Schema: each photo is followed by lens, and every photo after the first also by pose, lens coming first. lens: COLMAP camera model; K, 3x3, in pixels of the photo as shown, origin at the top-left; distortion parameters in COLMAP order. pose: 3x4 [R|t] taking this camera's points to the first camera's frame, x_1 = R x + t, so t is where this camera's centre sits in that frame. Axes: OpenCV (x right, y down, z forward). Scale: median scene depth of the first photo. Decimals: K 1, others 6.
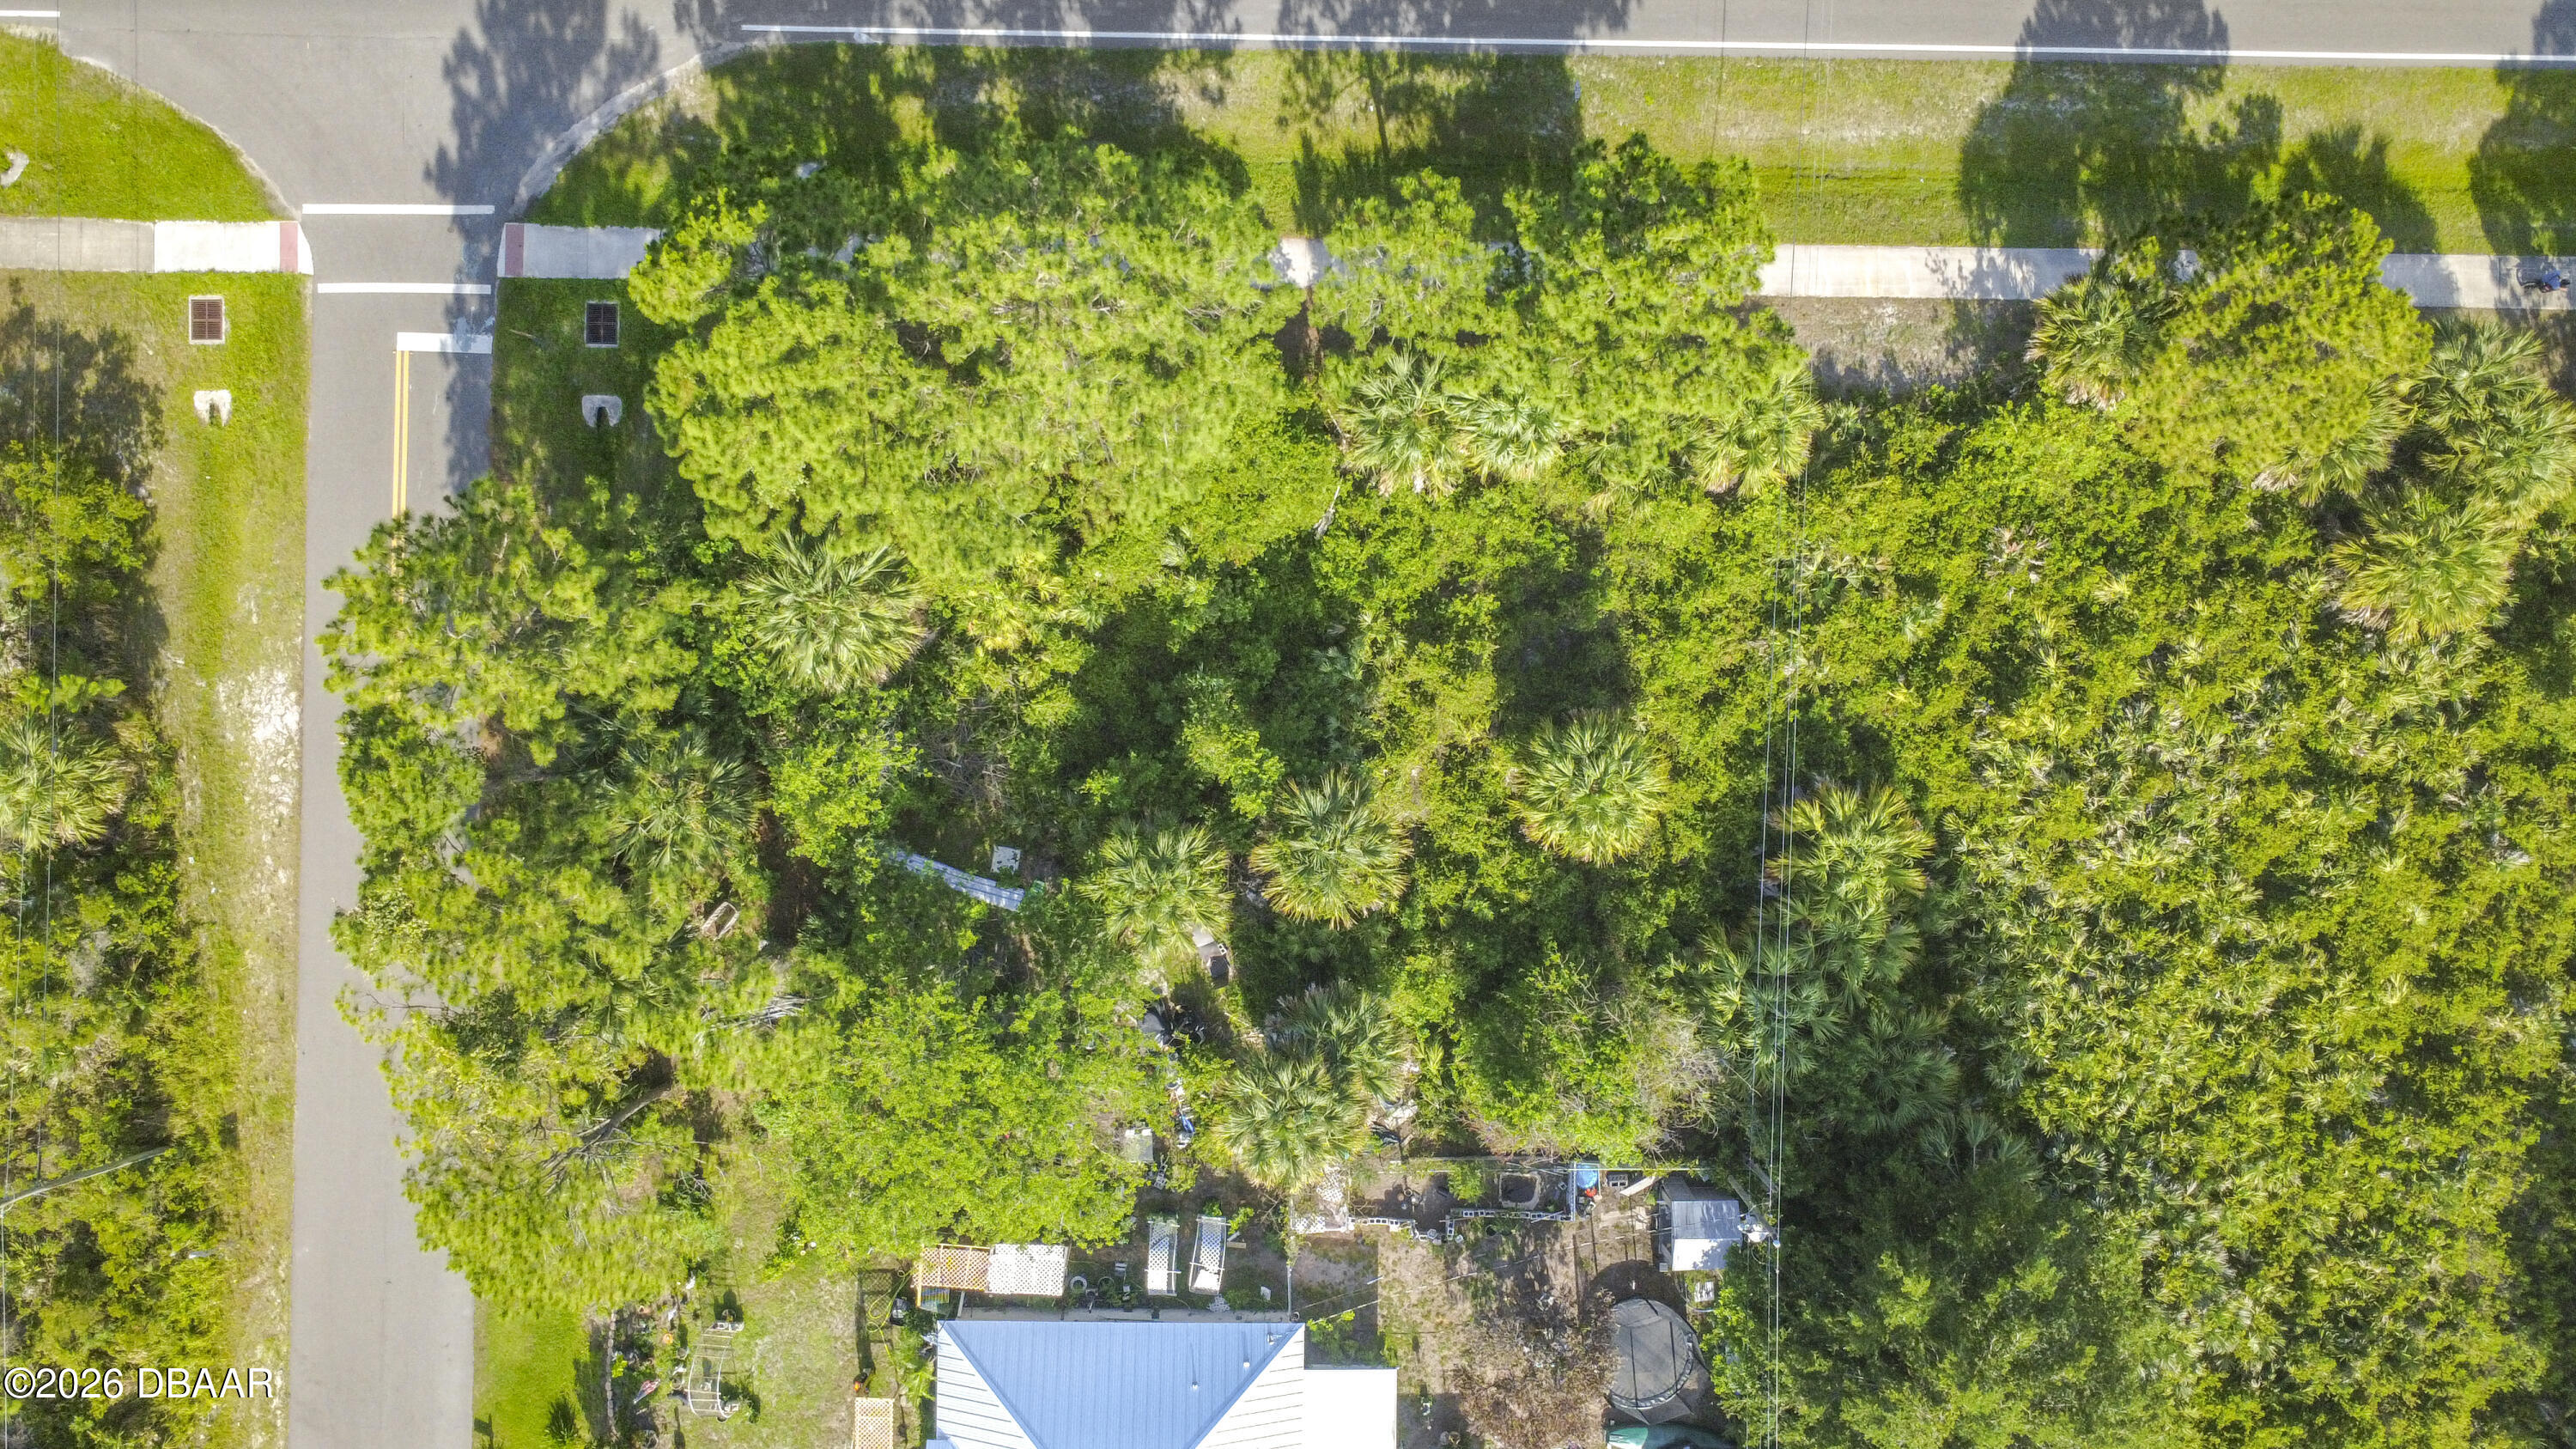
lens RADIAL K [[1871.5, 0, 1285.7], [0, 1871.5, 729.4], [0, 0, 1]] dist [0.001778, -0.001114]
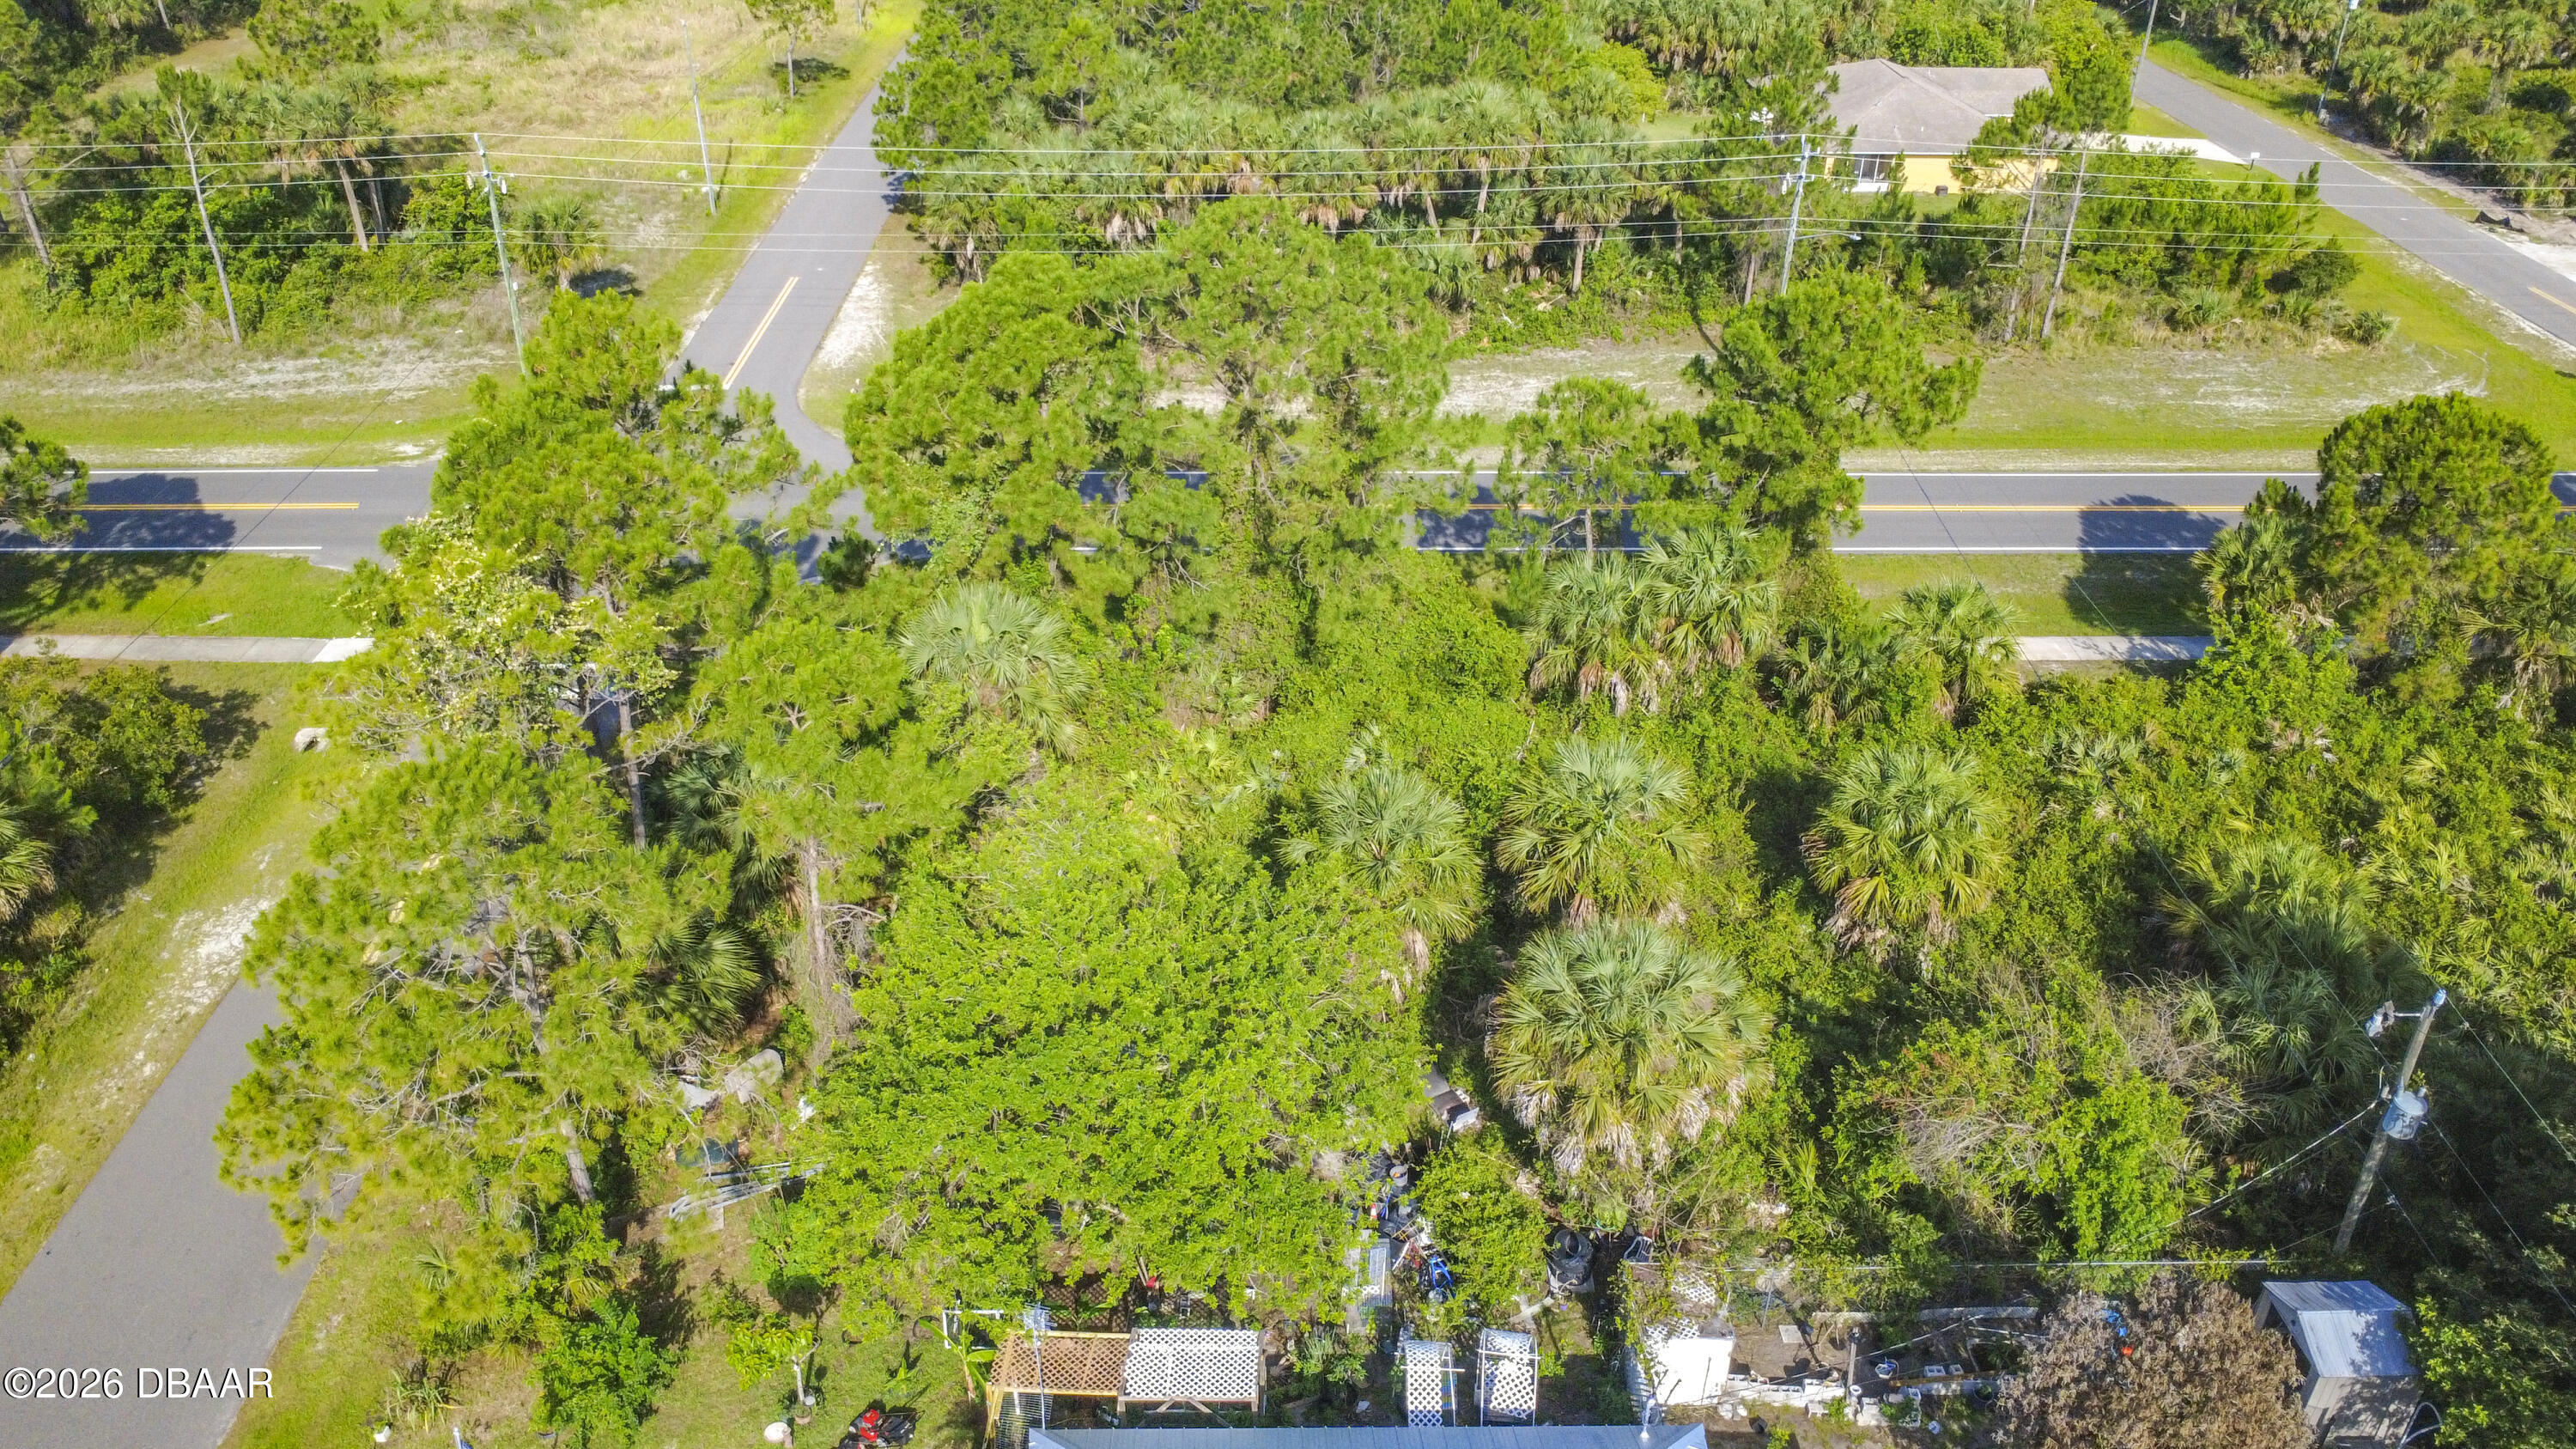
lens RADIAL K [[1892.0, 0, 1288.0], [0, 1892.0, 724.5], [0, 0, 1]] dist [-0.000490, -0.003260]
pose [[0.999371, -0.020680, 0.028812, -0.116484], [0.035357, 0.517616, -0.854882, 0.644624], [0.002765, 0.855363, 0.518022, 0.509653]]
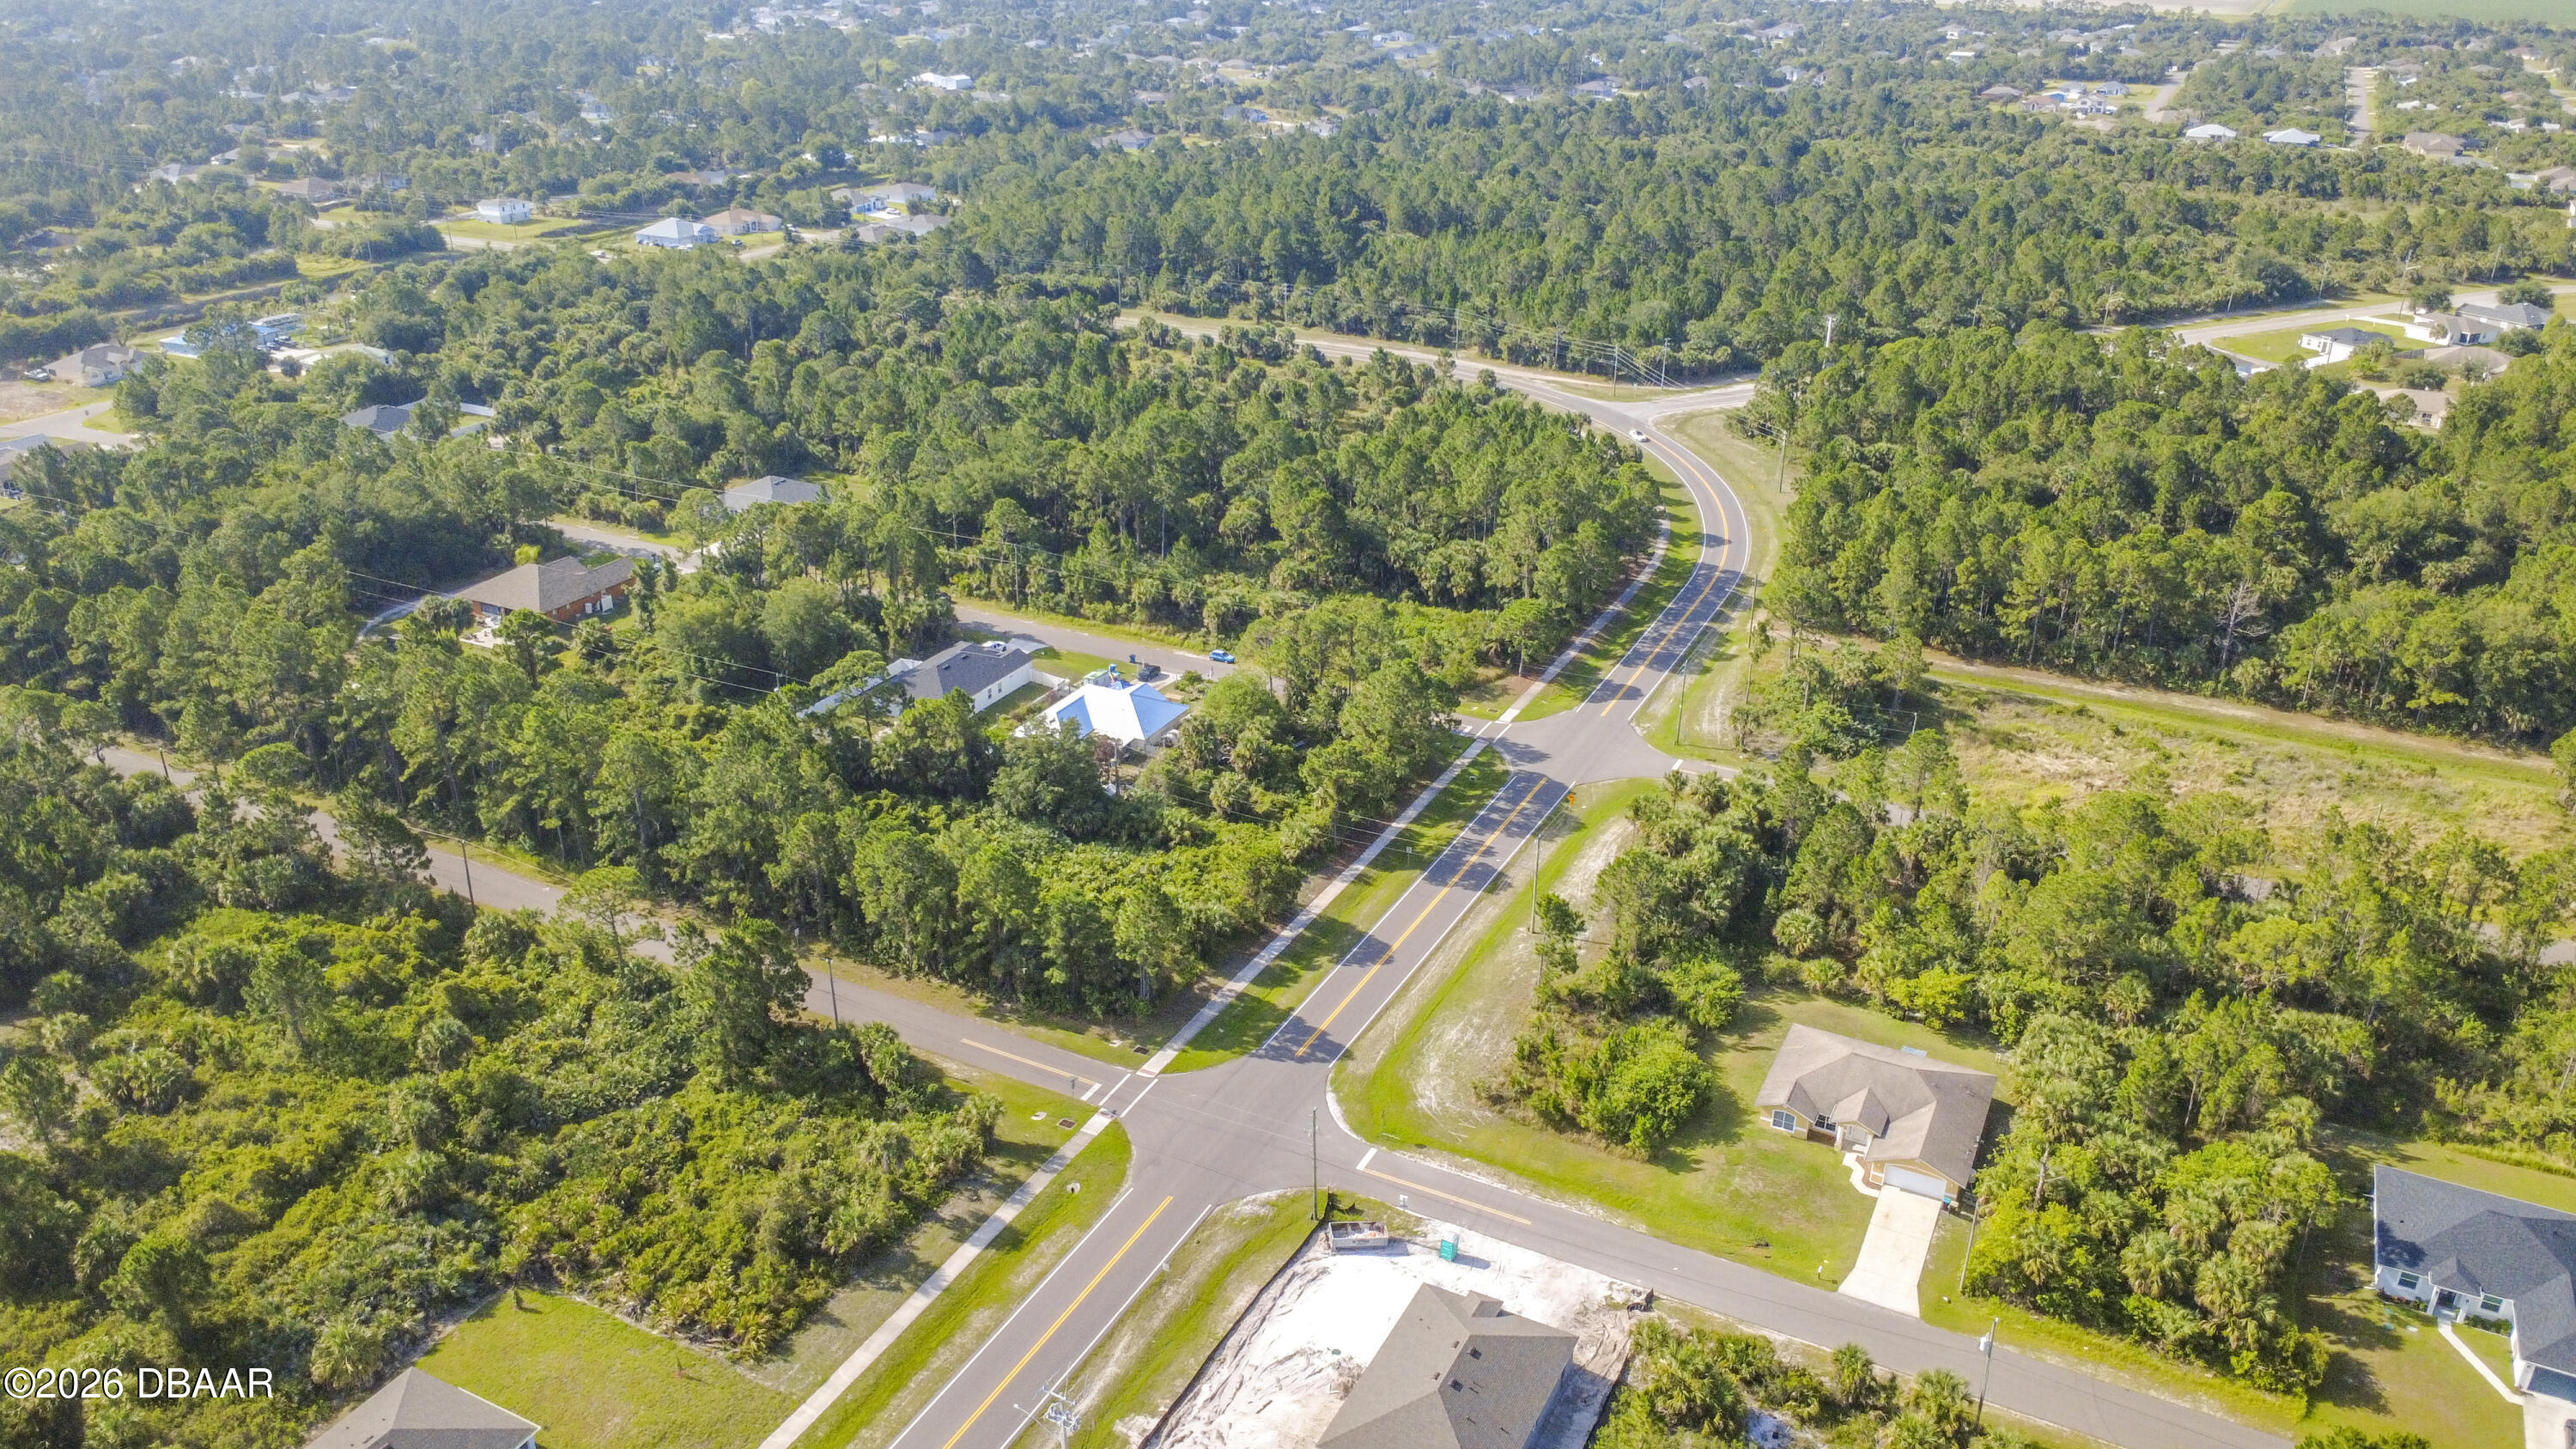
lens RADIAL K [[1871.5, 0, 1285.7], [0, 1871.5, 729.4], [0, 0, 1]] dist [0.001778, -0.001114]
pose [[-0.448678, 0.352040, -0.821435, 2.931260], [-0.893574, -0.191773, 0.405893, -1.455978], [-0.014638, 0.916128, 0.400618, -0.564929]]
